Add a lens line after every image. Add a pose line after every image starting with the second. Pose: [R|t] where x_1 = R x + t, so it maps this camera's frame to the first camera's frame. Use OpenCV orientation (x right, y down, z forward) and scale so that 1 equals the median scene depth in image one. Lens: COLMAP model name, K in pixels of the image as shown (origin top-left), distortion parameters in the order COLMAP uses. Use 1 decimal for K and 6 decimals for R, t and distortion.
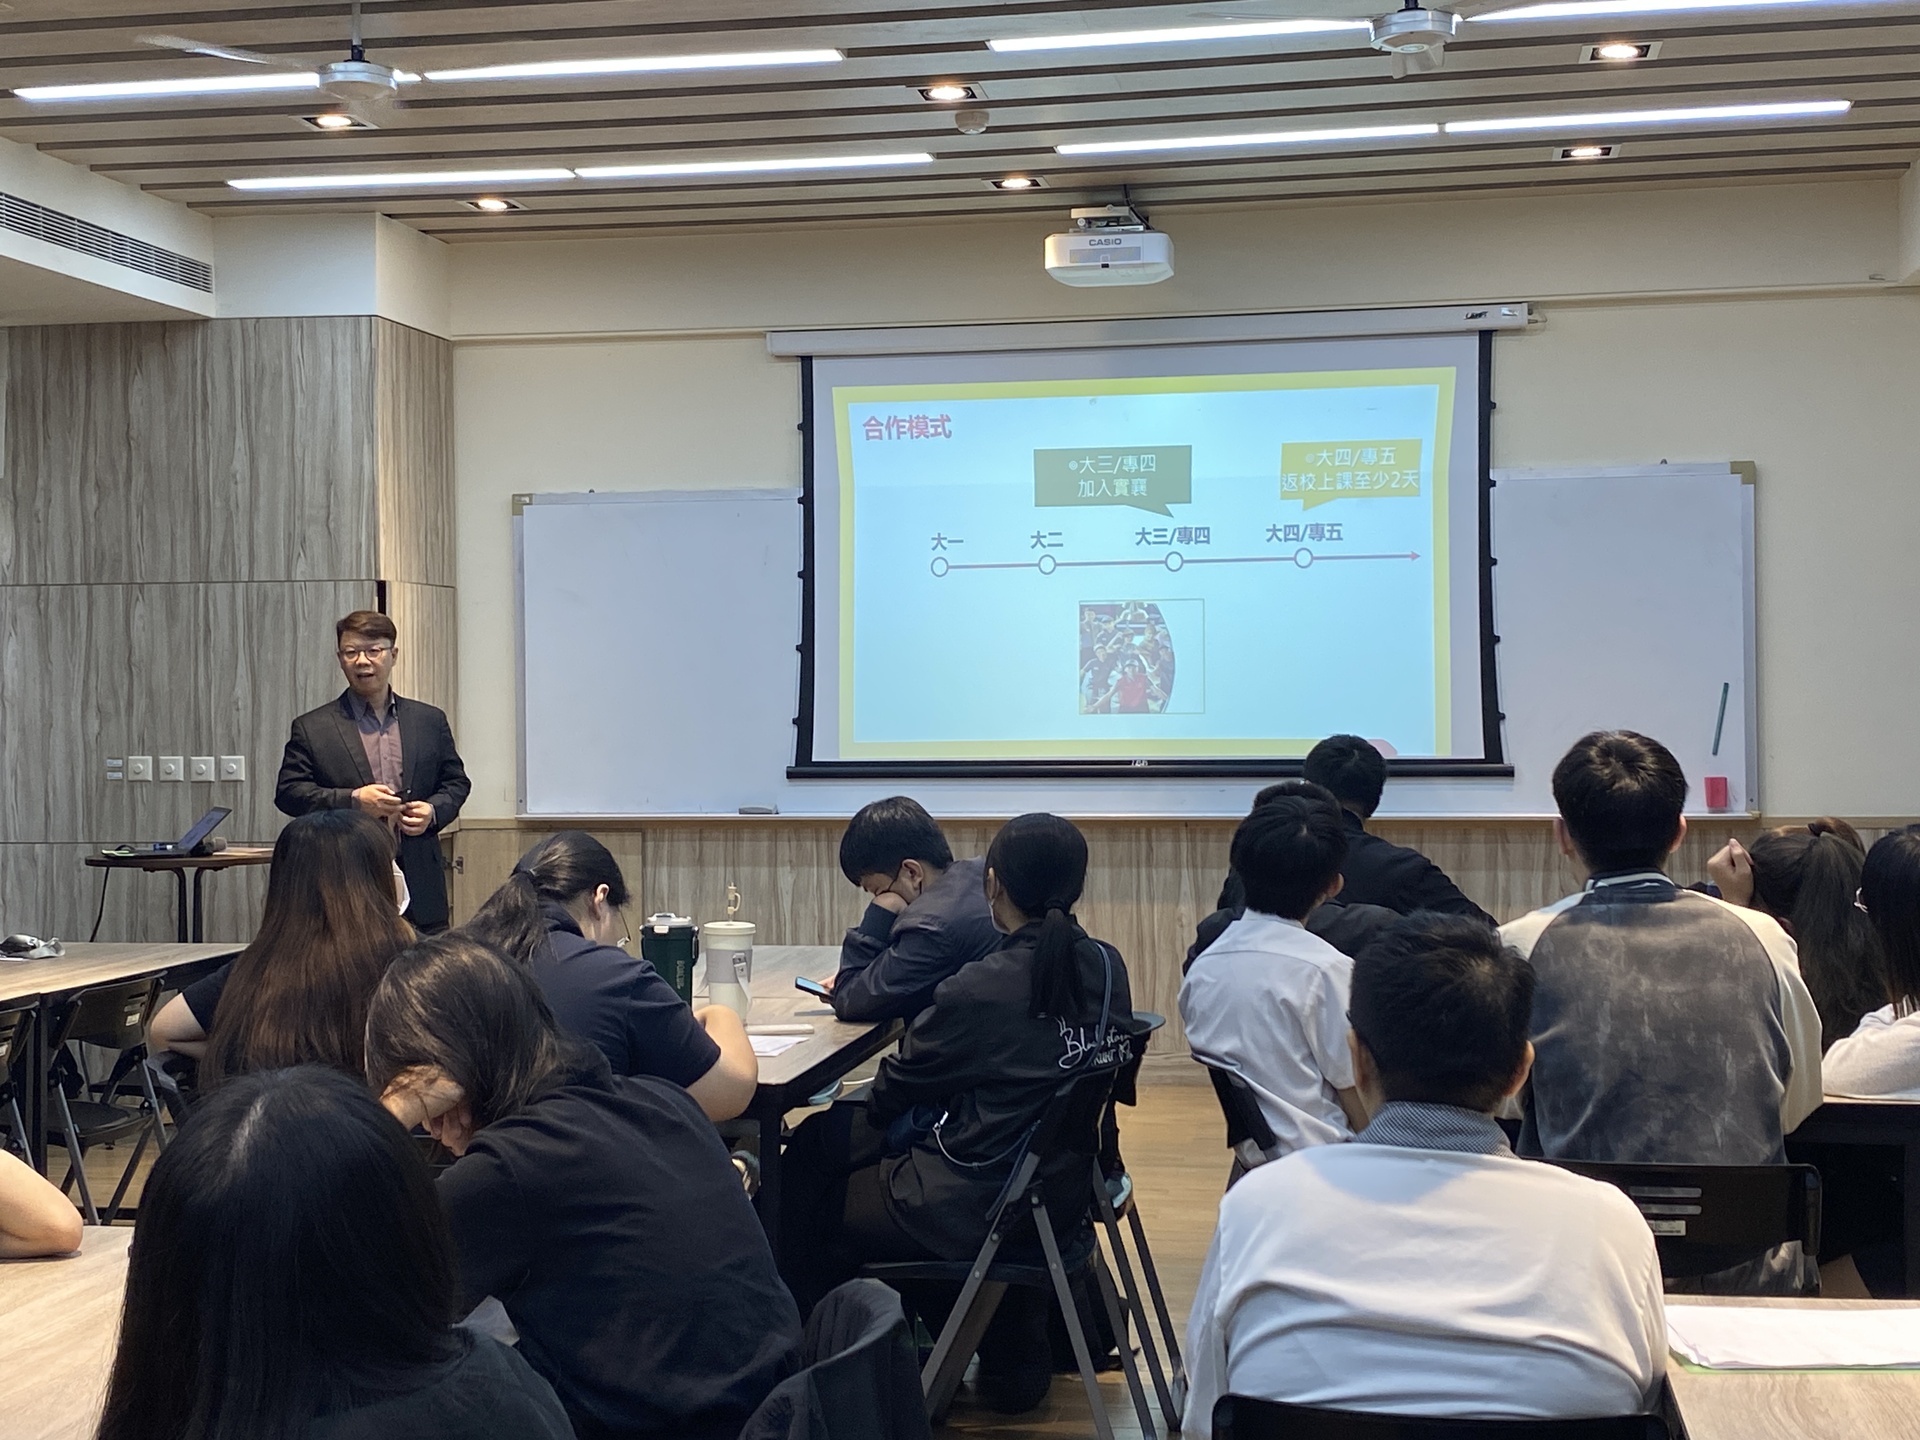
lens RADIAL K [[2718.5, 0, 919.8], [0, 2718.5, 718.2], [0, 0, 1]] dist [0.171368, -0.543579]
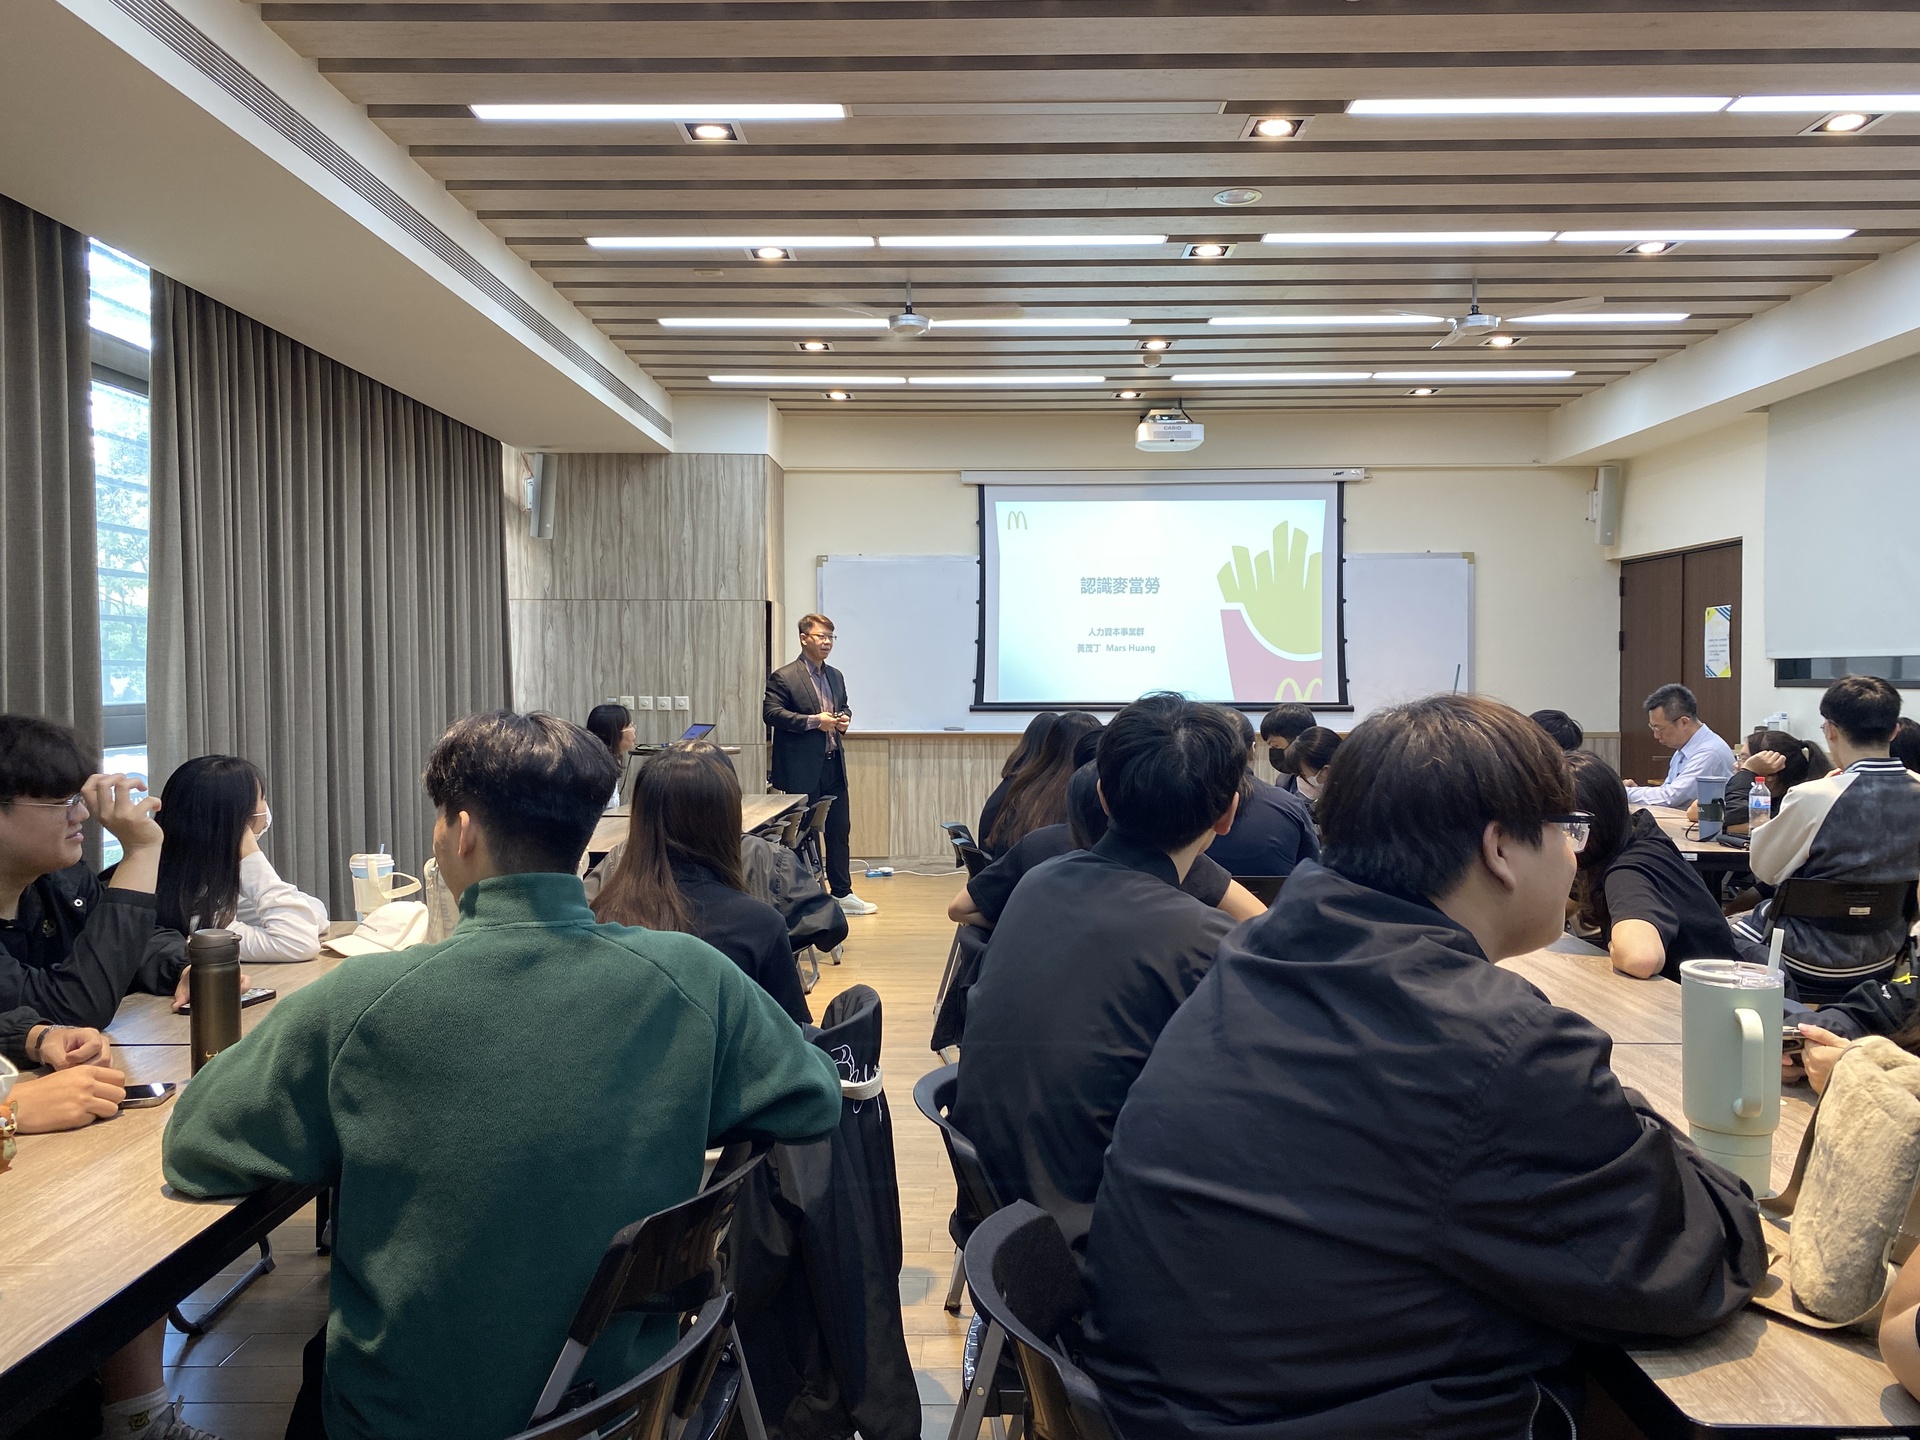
lens RADIAL K [[1473.4, 0, 960.0], [0, 1473.4, 720.0], [0, 0, 1]] dist [0.068016, -0.068453]
pose [[0.984454, 0.004750, 0.175577, -0.241168], [-0.008243, 0.999782, 0.019171, 0.009106], [-0.175447, -0.020320, 0.984279, 0.011086]]
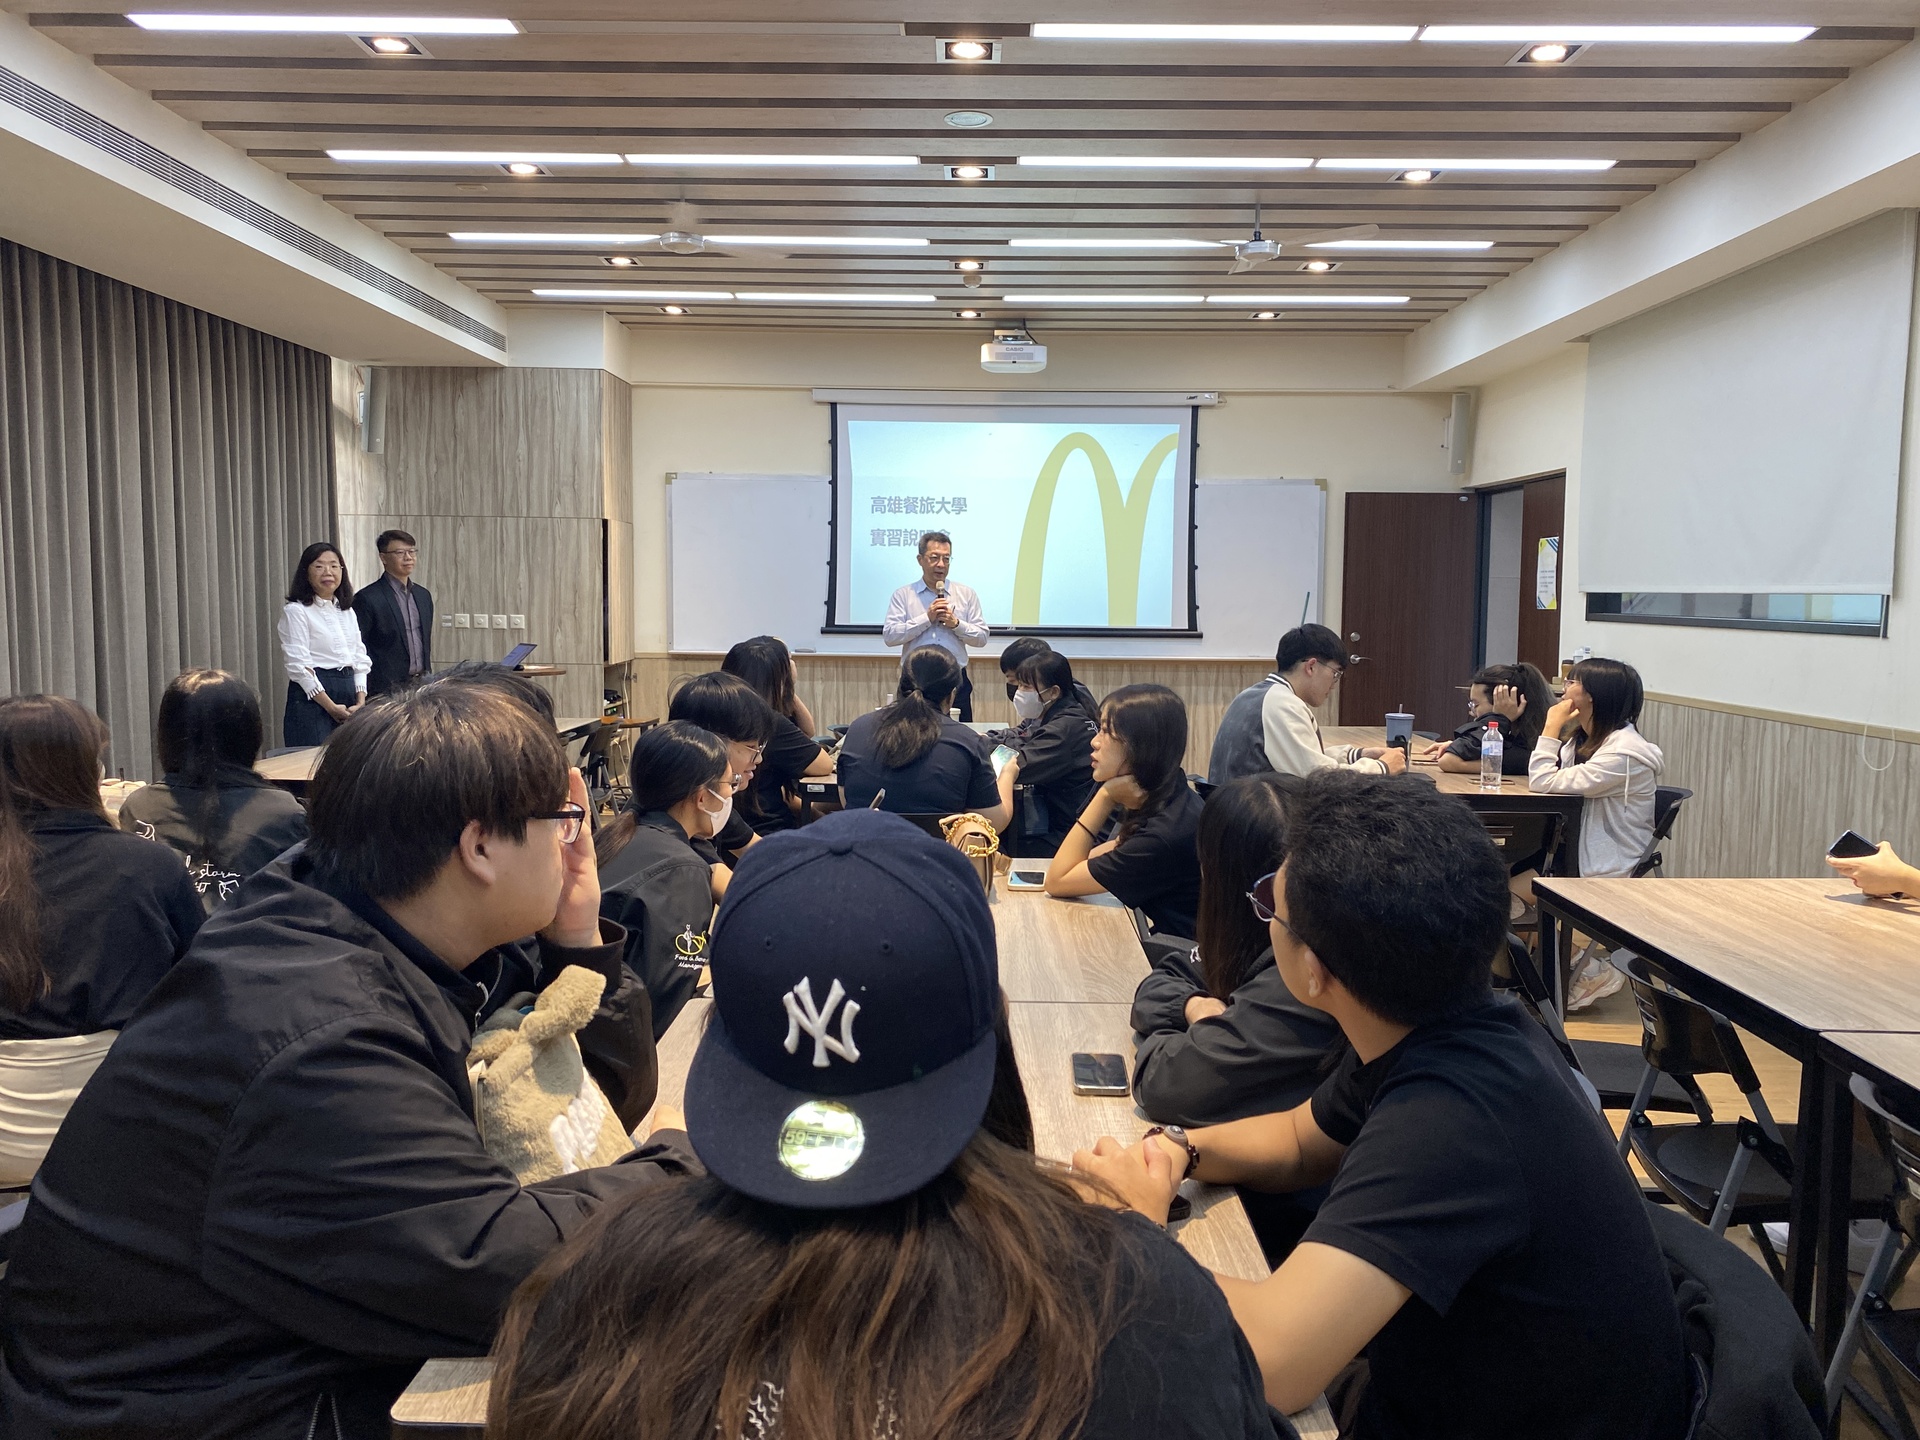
lens RADIAL K [[1476.3, 0, 951.0], [0, 1476.3, 694.2], [0, 0, 1]] dist [0.030390, -0.005516]
pose [[0.984971, 0.009406, 0.172462, -0.137897], [-0.020490, 0.997829, 0.062597, -0.000789], [-0.171499, -0.065190, 0.983025, -0.002189]]
